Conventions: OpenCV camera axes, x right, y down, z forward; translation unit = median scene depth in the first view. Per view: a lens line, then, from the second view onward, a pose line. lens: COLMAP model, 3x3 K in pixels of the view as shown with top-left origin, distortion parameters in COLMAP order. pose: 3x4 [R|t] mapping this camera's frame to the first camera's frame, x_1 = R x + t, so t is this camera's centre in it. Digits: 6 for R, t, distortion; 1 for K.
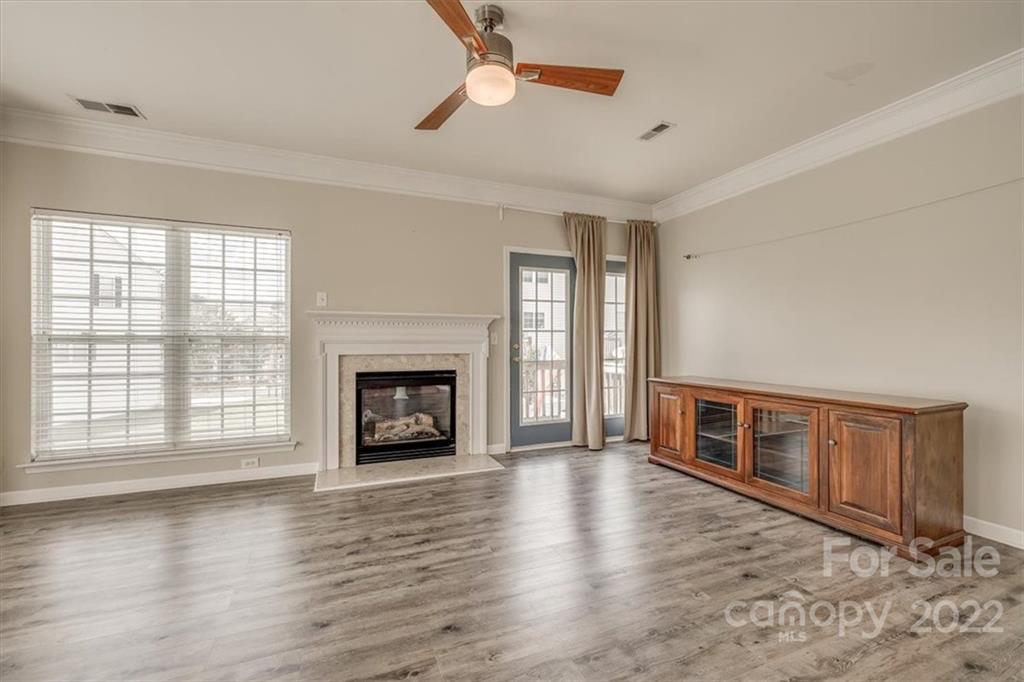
lens RADIAL K [[430.4, 0, 504.8], [0, 430.4, 337.7], [0, 0, 1]] dist [-0.003360, -0.001092]
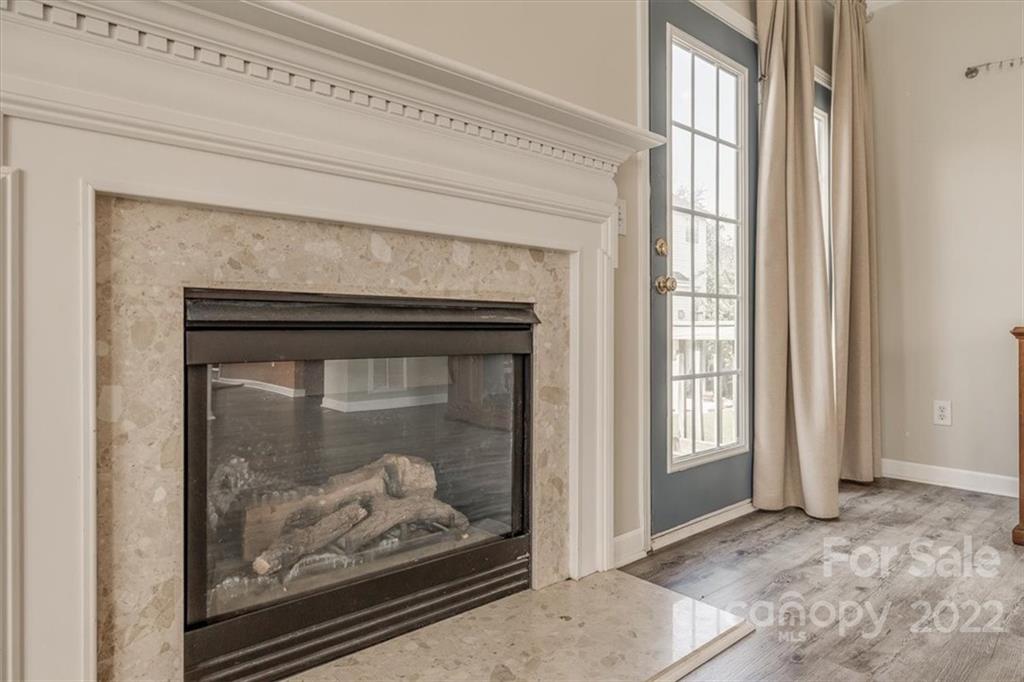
lens RADIAL K [[606.3, 0, 508.2], [0, 606.3, 331.4], [0, 0, 1]] dist [-0.004805, 0.000159]
pose [[0.944060, 0.000149, 0.329775, -0.271150], [-0.000659, 0.999999, 0.001435, 0.094392], [-0.329774, -0.001572, 0.944059, 0.612524]]
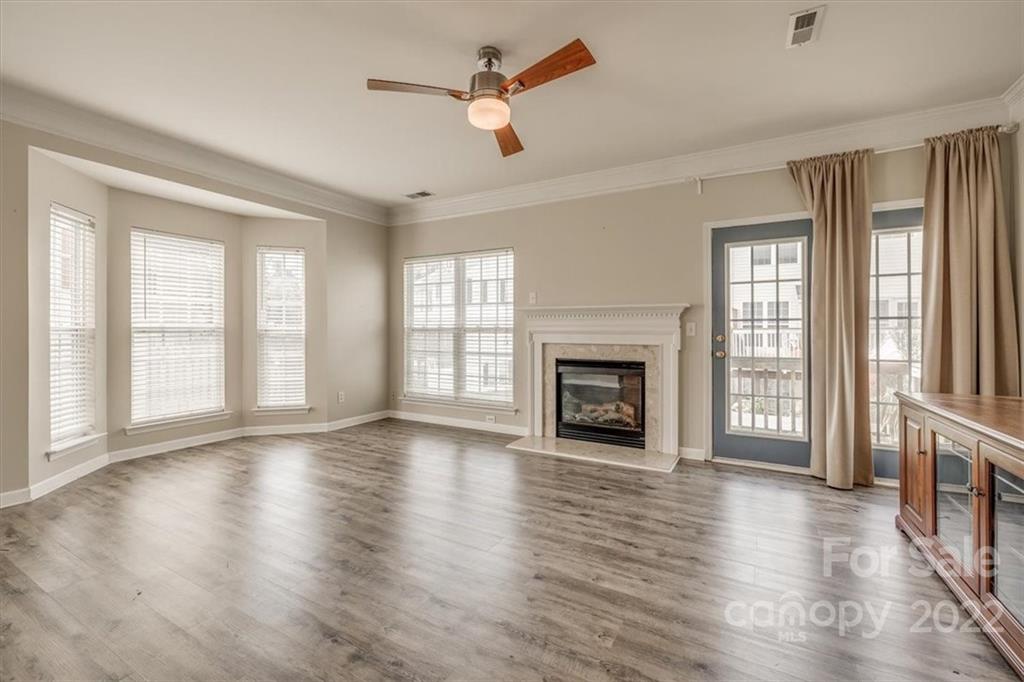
lens RADIAL K [[430.4, 0, 509.1], [0, 430.4, 330.2], [0, 0, 1]] dist [-0.003360, -0.001092]
pose [[0.614917, 0.000314, -0.788592, 0.467521], [0.003409, 0.999990, 0.003056, -0.000623], [0.788585, -0.004567, 0.614909, 0.161451]]
